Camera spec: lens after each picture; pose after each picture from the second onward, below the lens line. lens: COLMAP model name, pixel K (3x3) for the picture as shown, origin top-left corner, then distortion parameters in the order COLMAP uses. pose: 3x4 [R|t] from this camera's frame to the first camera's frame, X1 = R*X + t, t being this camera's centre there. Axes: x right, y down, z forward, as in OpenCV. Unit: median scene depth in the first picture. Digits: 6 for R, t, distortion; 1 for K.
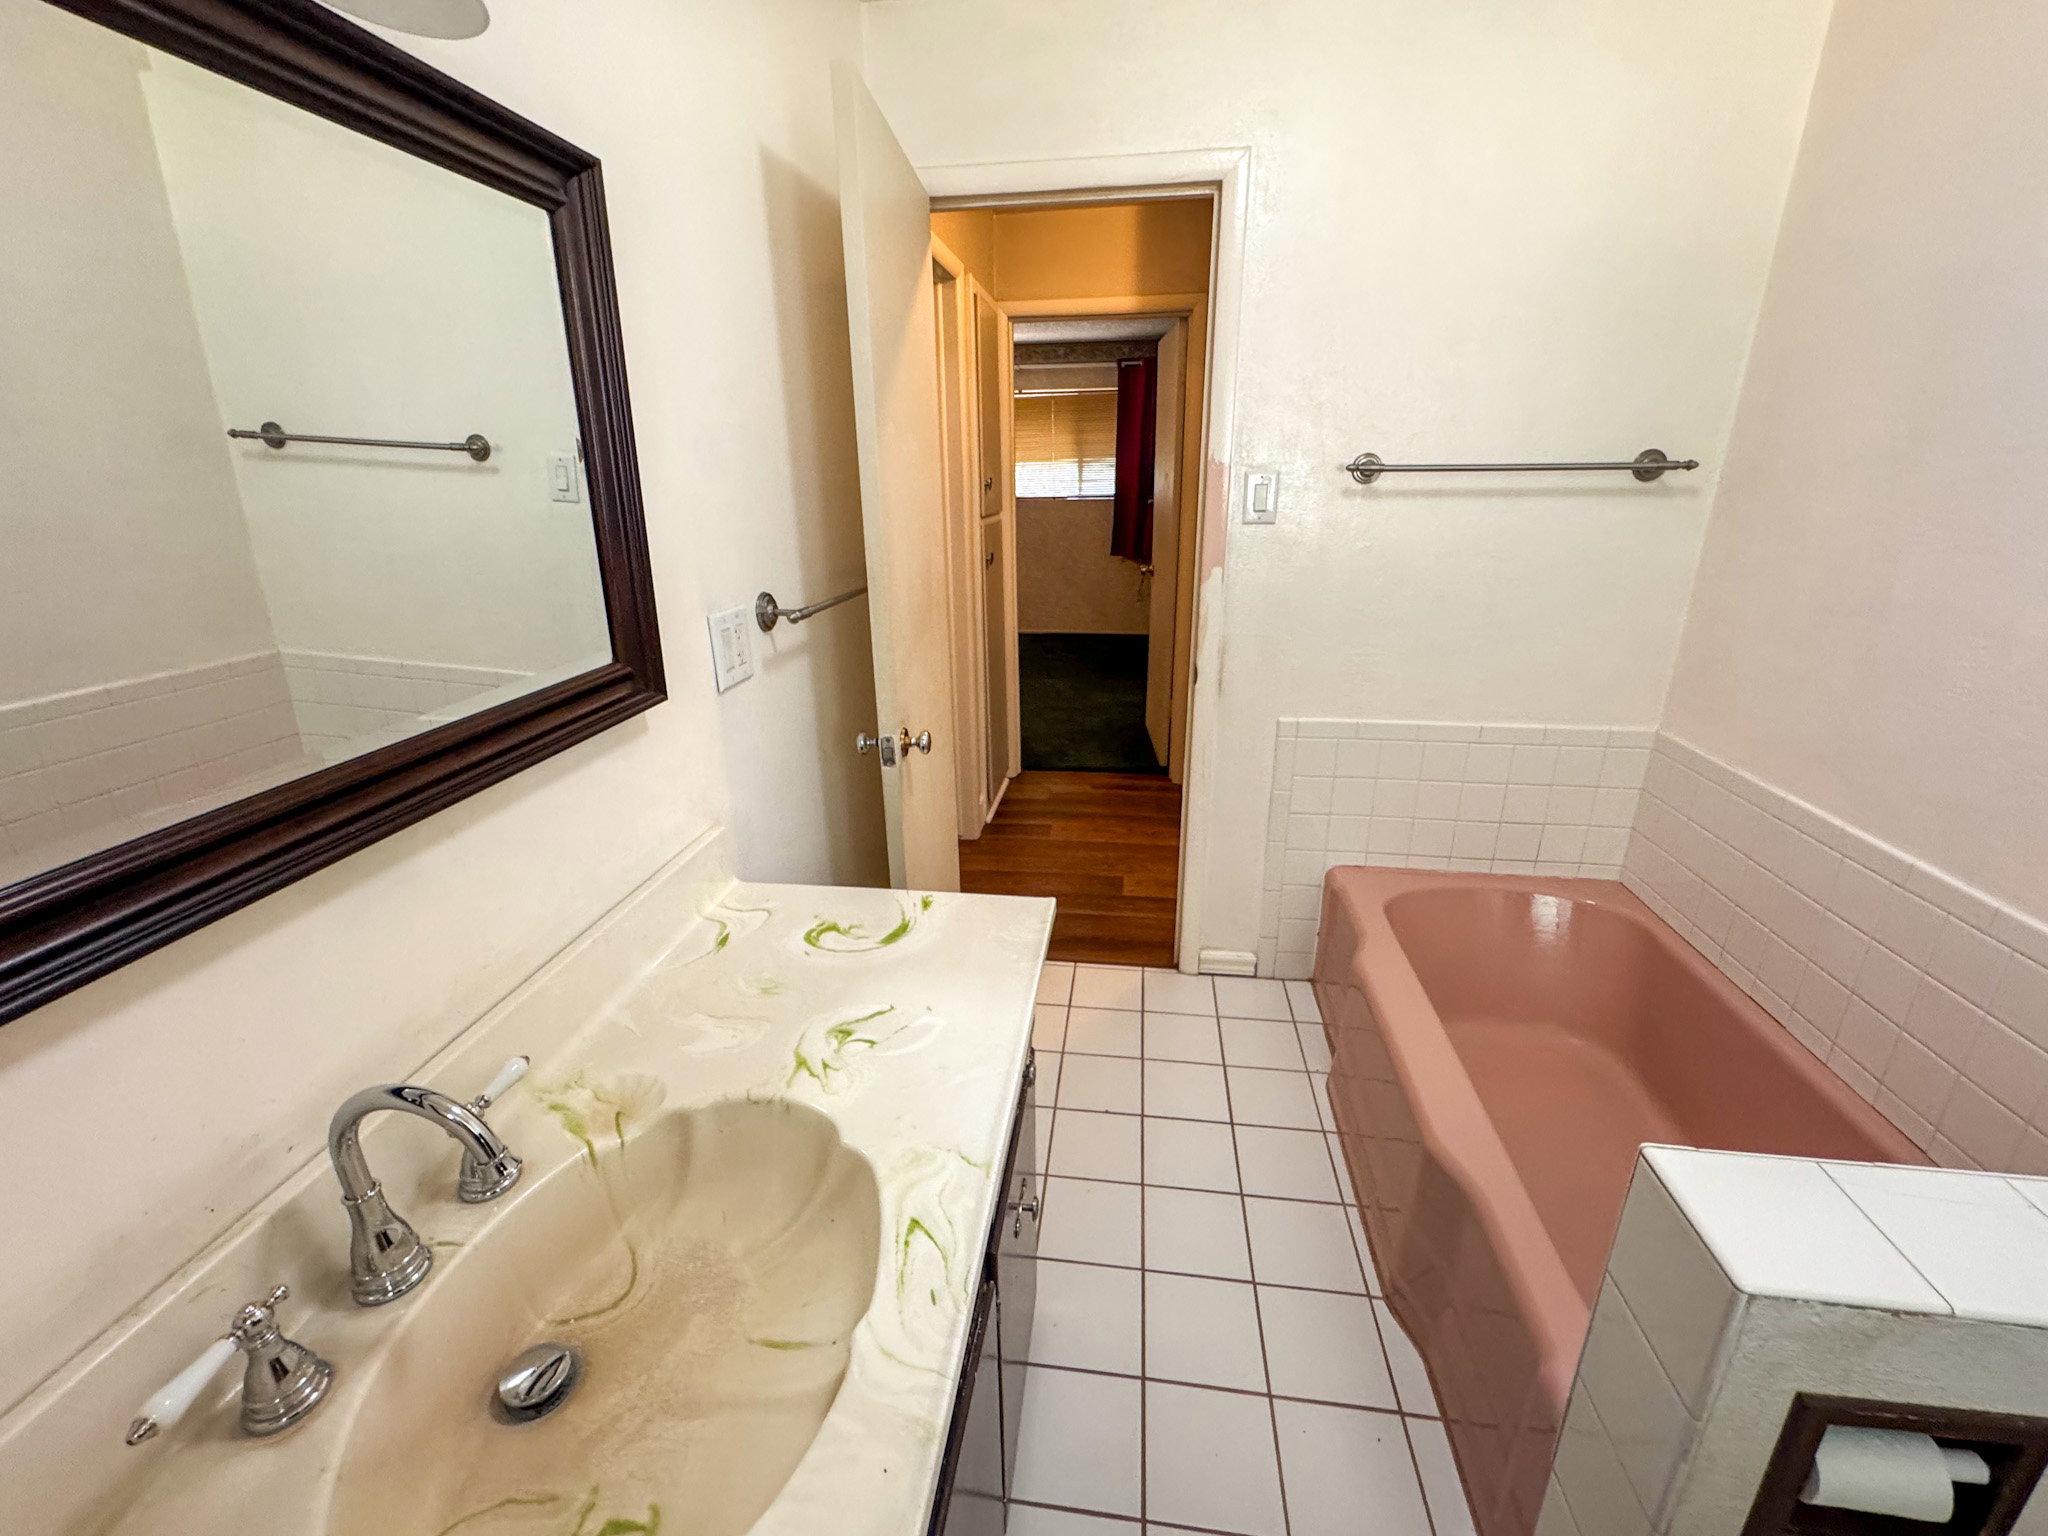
lens RADIAL K [[852.1, 0, 1030.3], [0, 852.1, 767.3], [0, 0, 1]] dist [-0.000757, 0.001352]
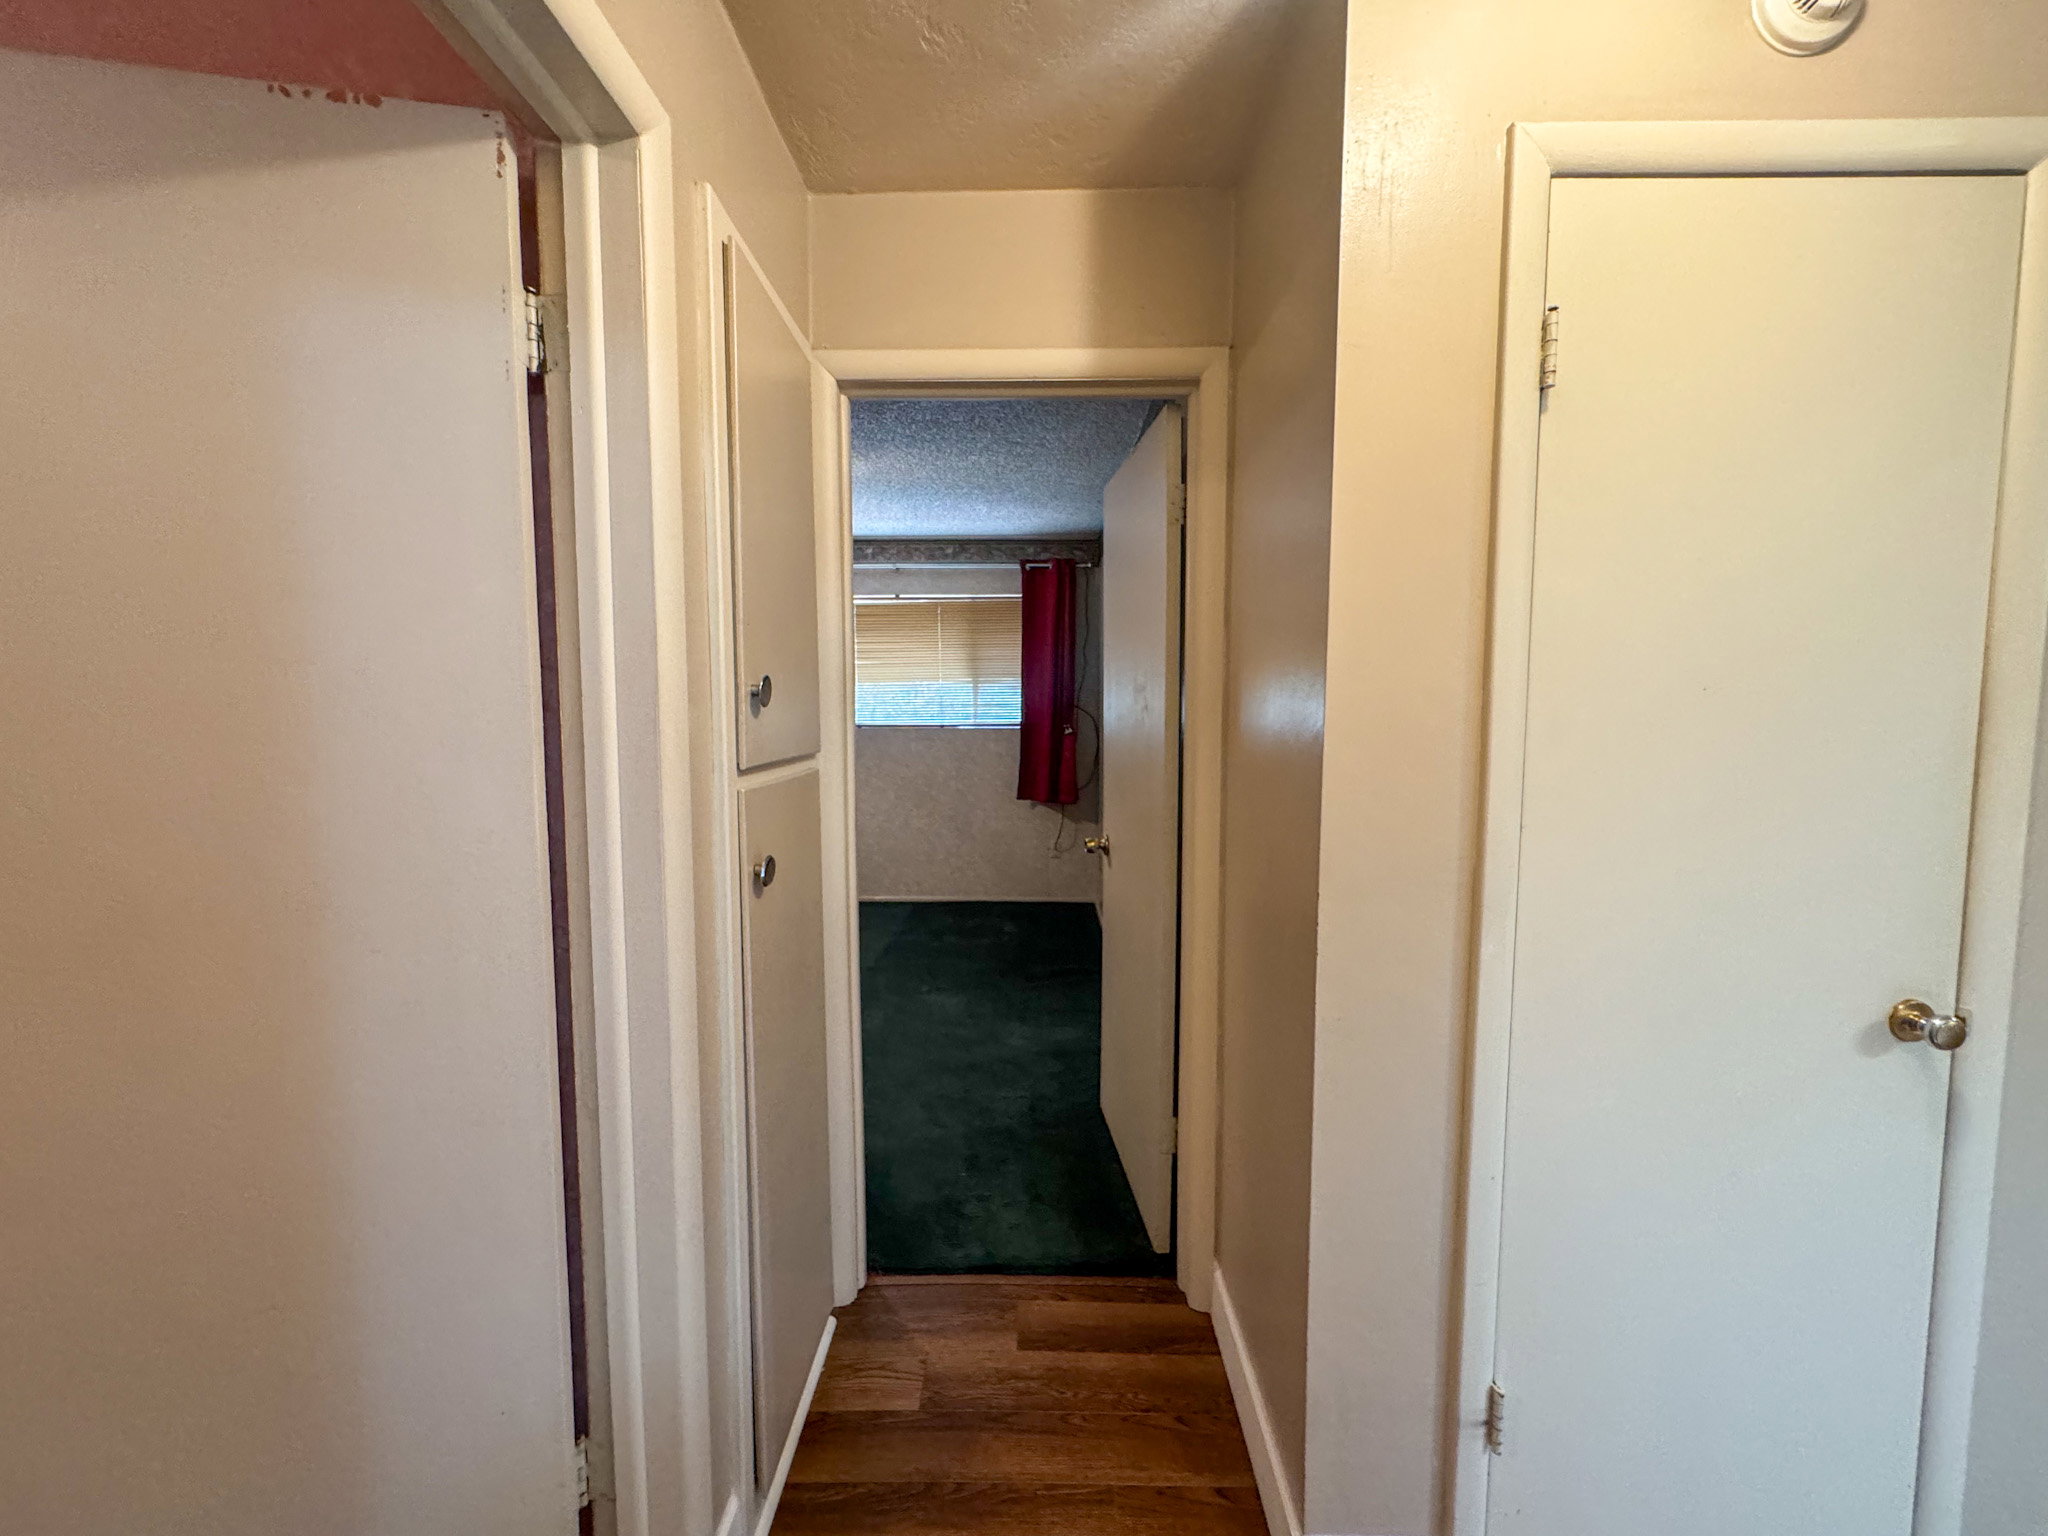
lens RADIAL K [[852.1, 0, 1030.3], [0, 852.1, 767.3], [0, 0, 1]] dist [-0.000757, 0.001352]
pose [[0.992207, 0.000460, 0.124601, 0.015902], [0.031418, 0.966759, -0.253751, -0.115155], [-0.120576, 0.255688, 0.959211, 0.364191]]
